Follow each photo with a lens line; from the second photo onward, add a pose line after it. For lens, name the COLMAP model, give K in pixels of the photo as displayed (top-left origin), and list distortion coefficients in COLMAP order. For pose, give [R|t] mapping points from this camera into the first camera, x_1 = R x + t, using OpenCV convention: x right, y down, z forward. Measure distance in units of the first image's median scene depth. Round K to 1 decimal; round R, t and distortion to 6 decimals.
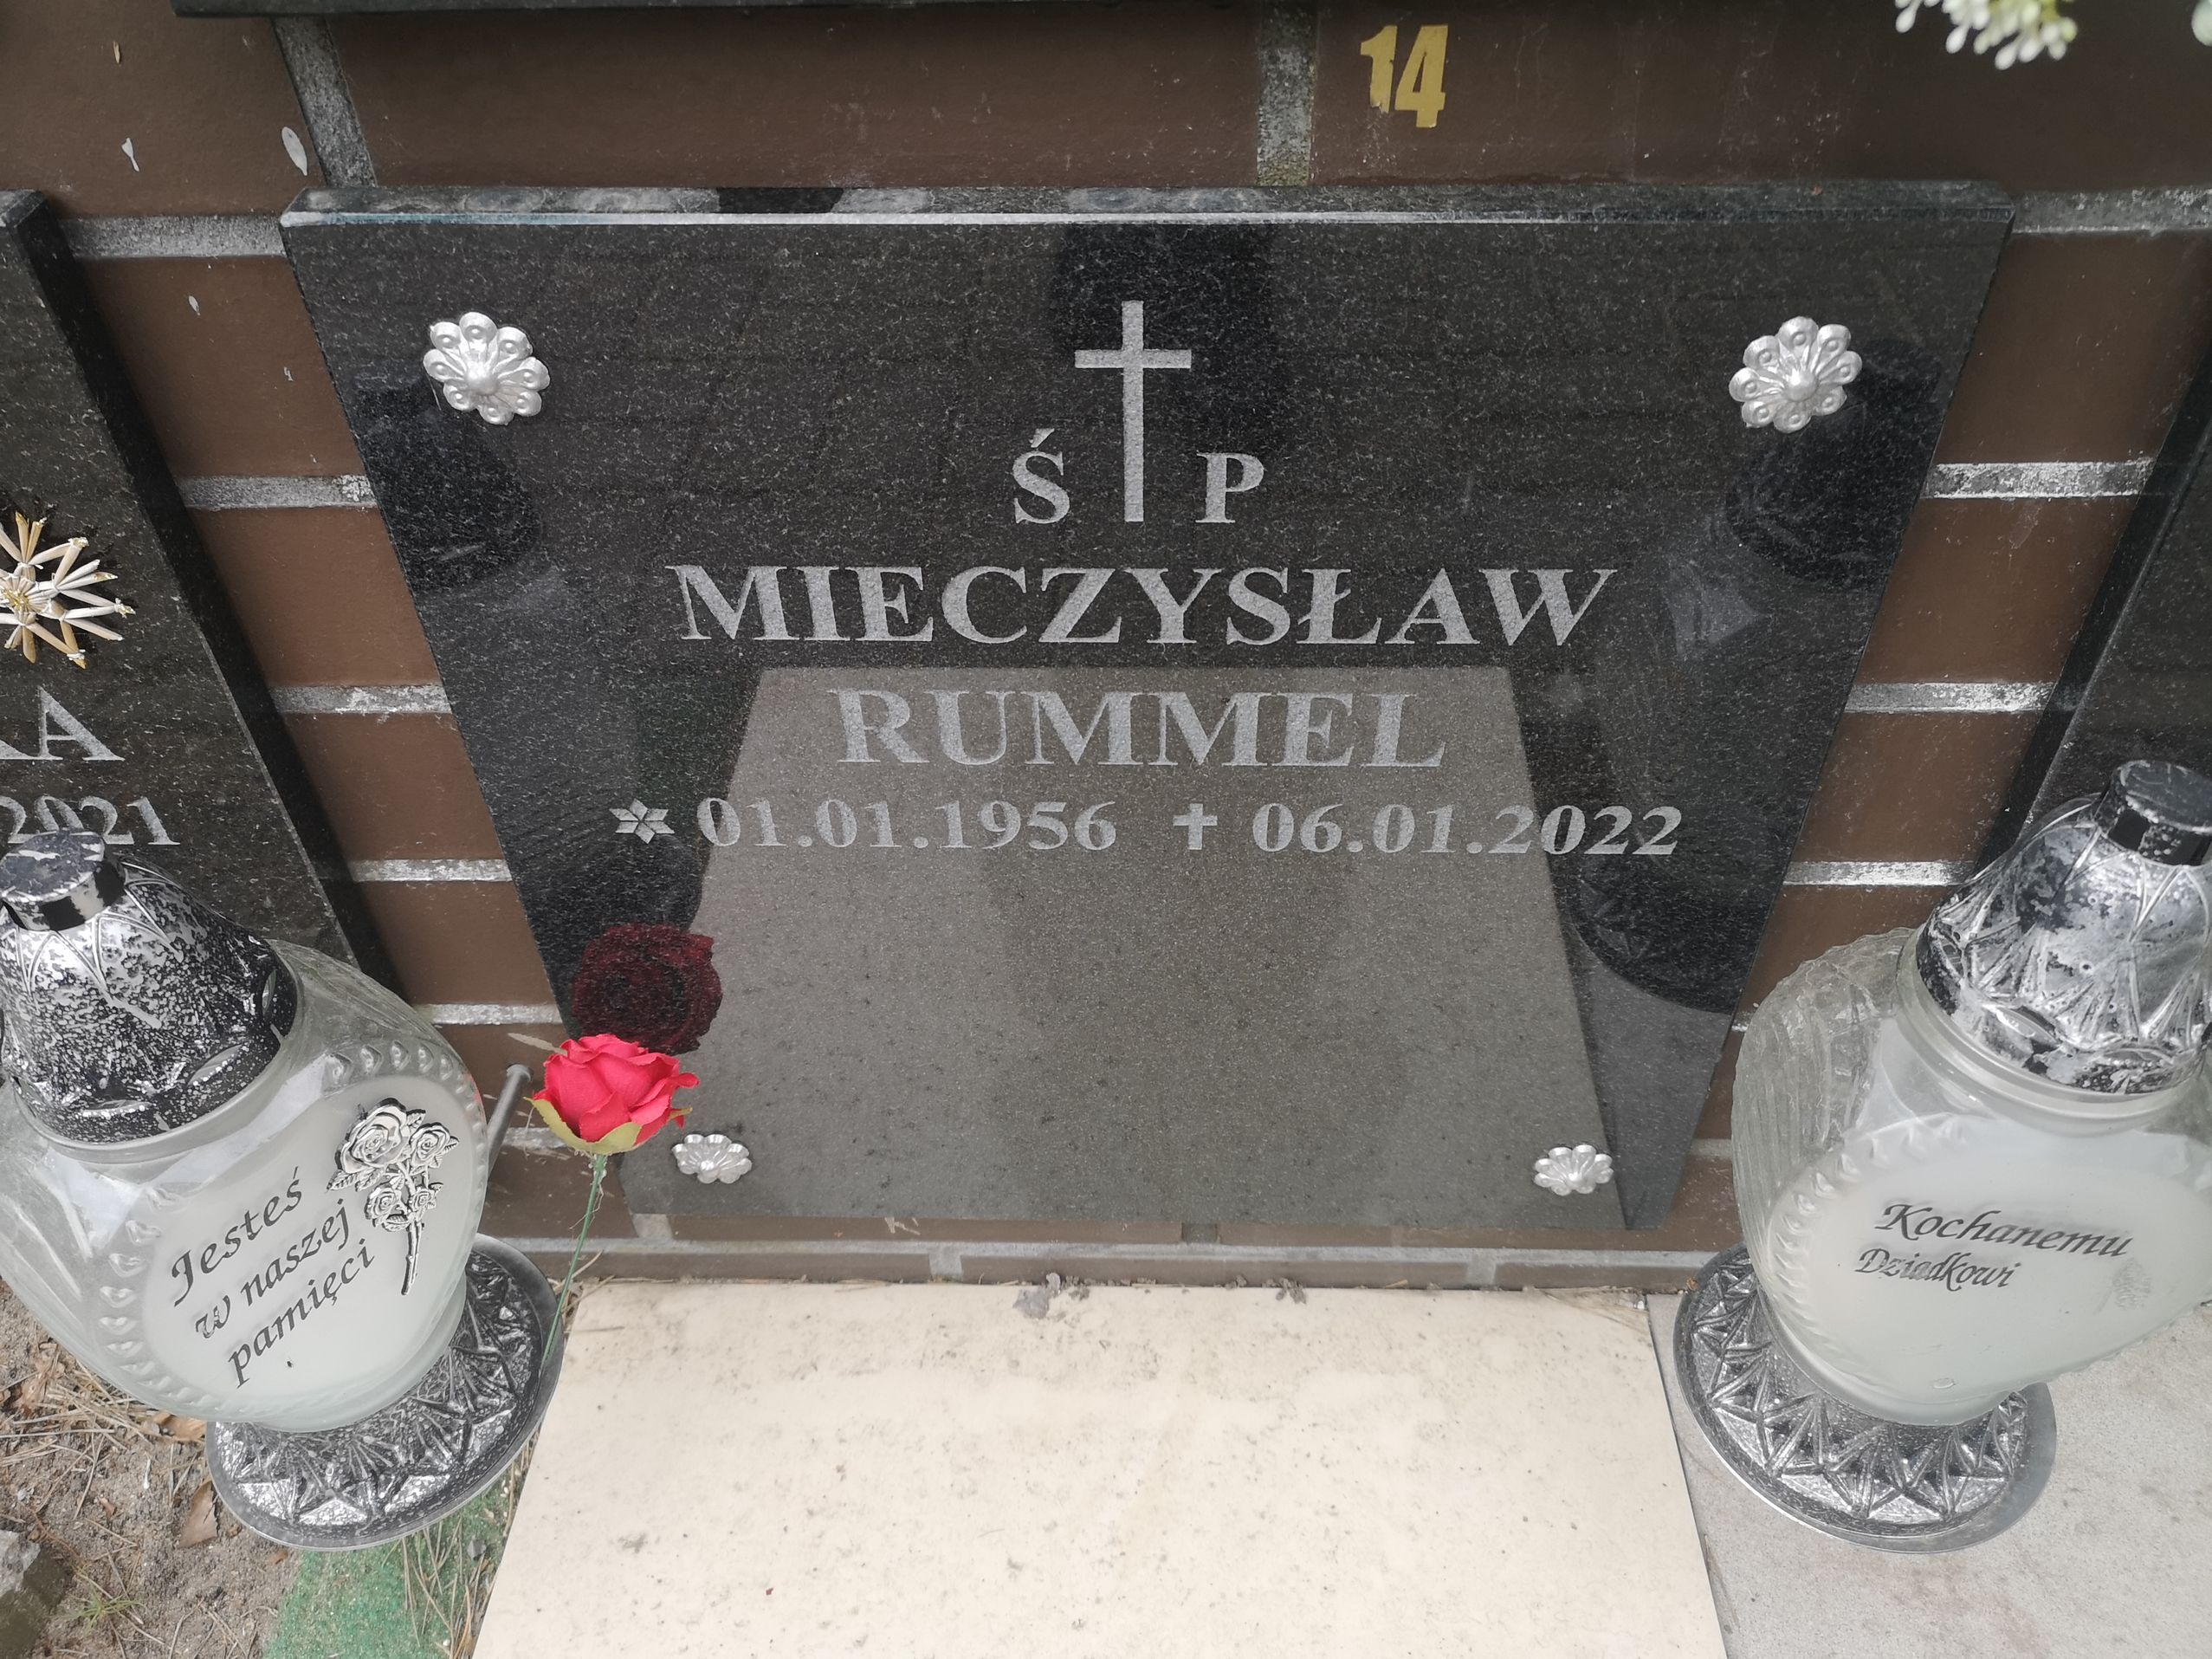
lens RADIAL K [[1720.3, 0, 1090.3], [0, 1720.3, 799.9], [0, 0, 1]] dist [0.034127, -0.050634]
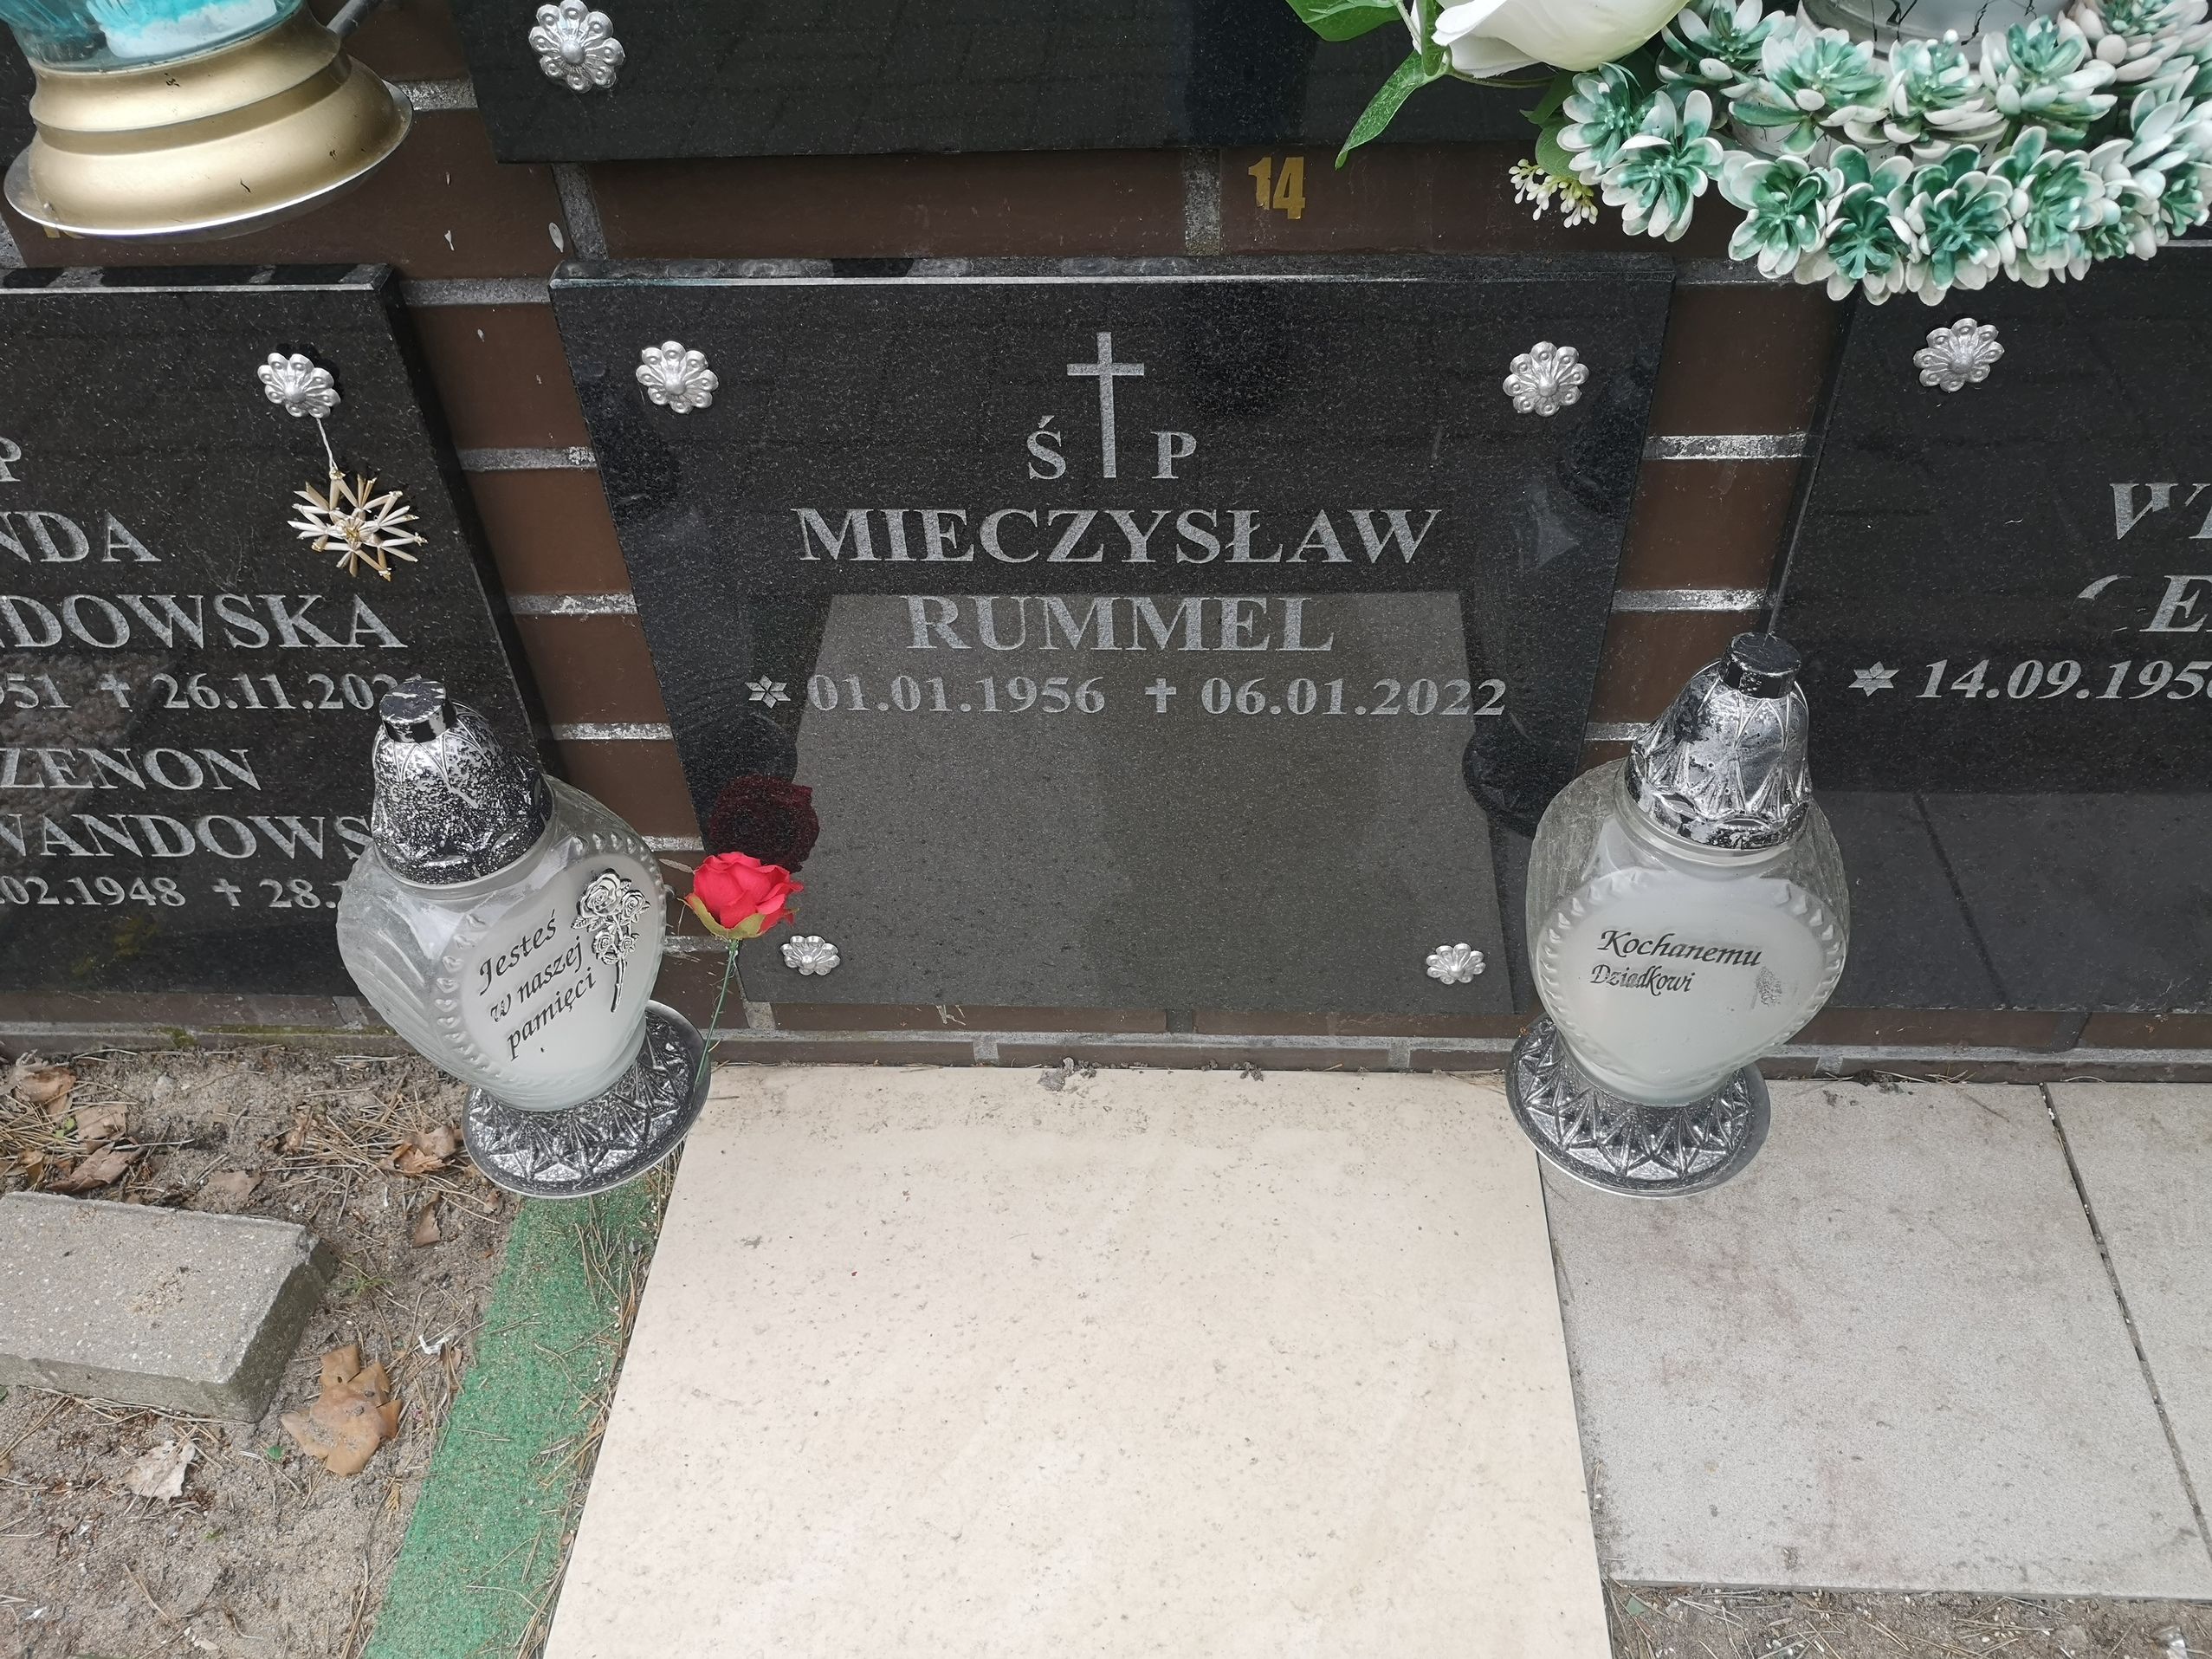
lens RADIAL K [[1720.3, 0, 1114.0], [0, 1720.3, 816.9], [0, 0, 1]] dist [0.034127, -0.050634]
pose [[0.999854, 0.000077, -0.017081, 0.037436], [0.000540, 0.999347, 0.036133, 0.049631], [0.017073, -0.036136, 0.999201, -0.308158]]
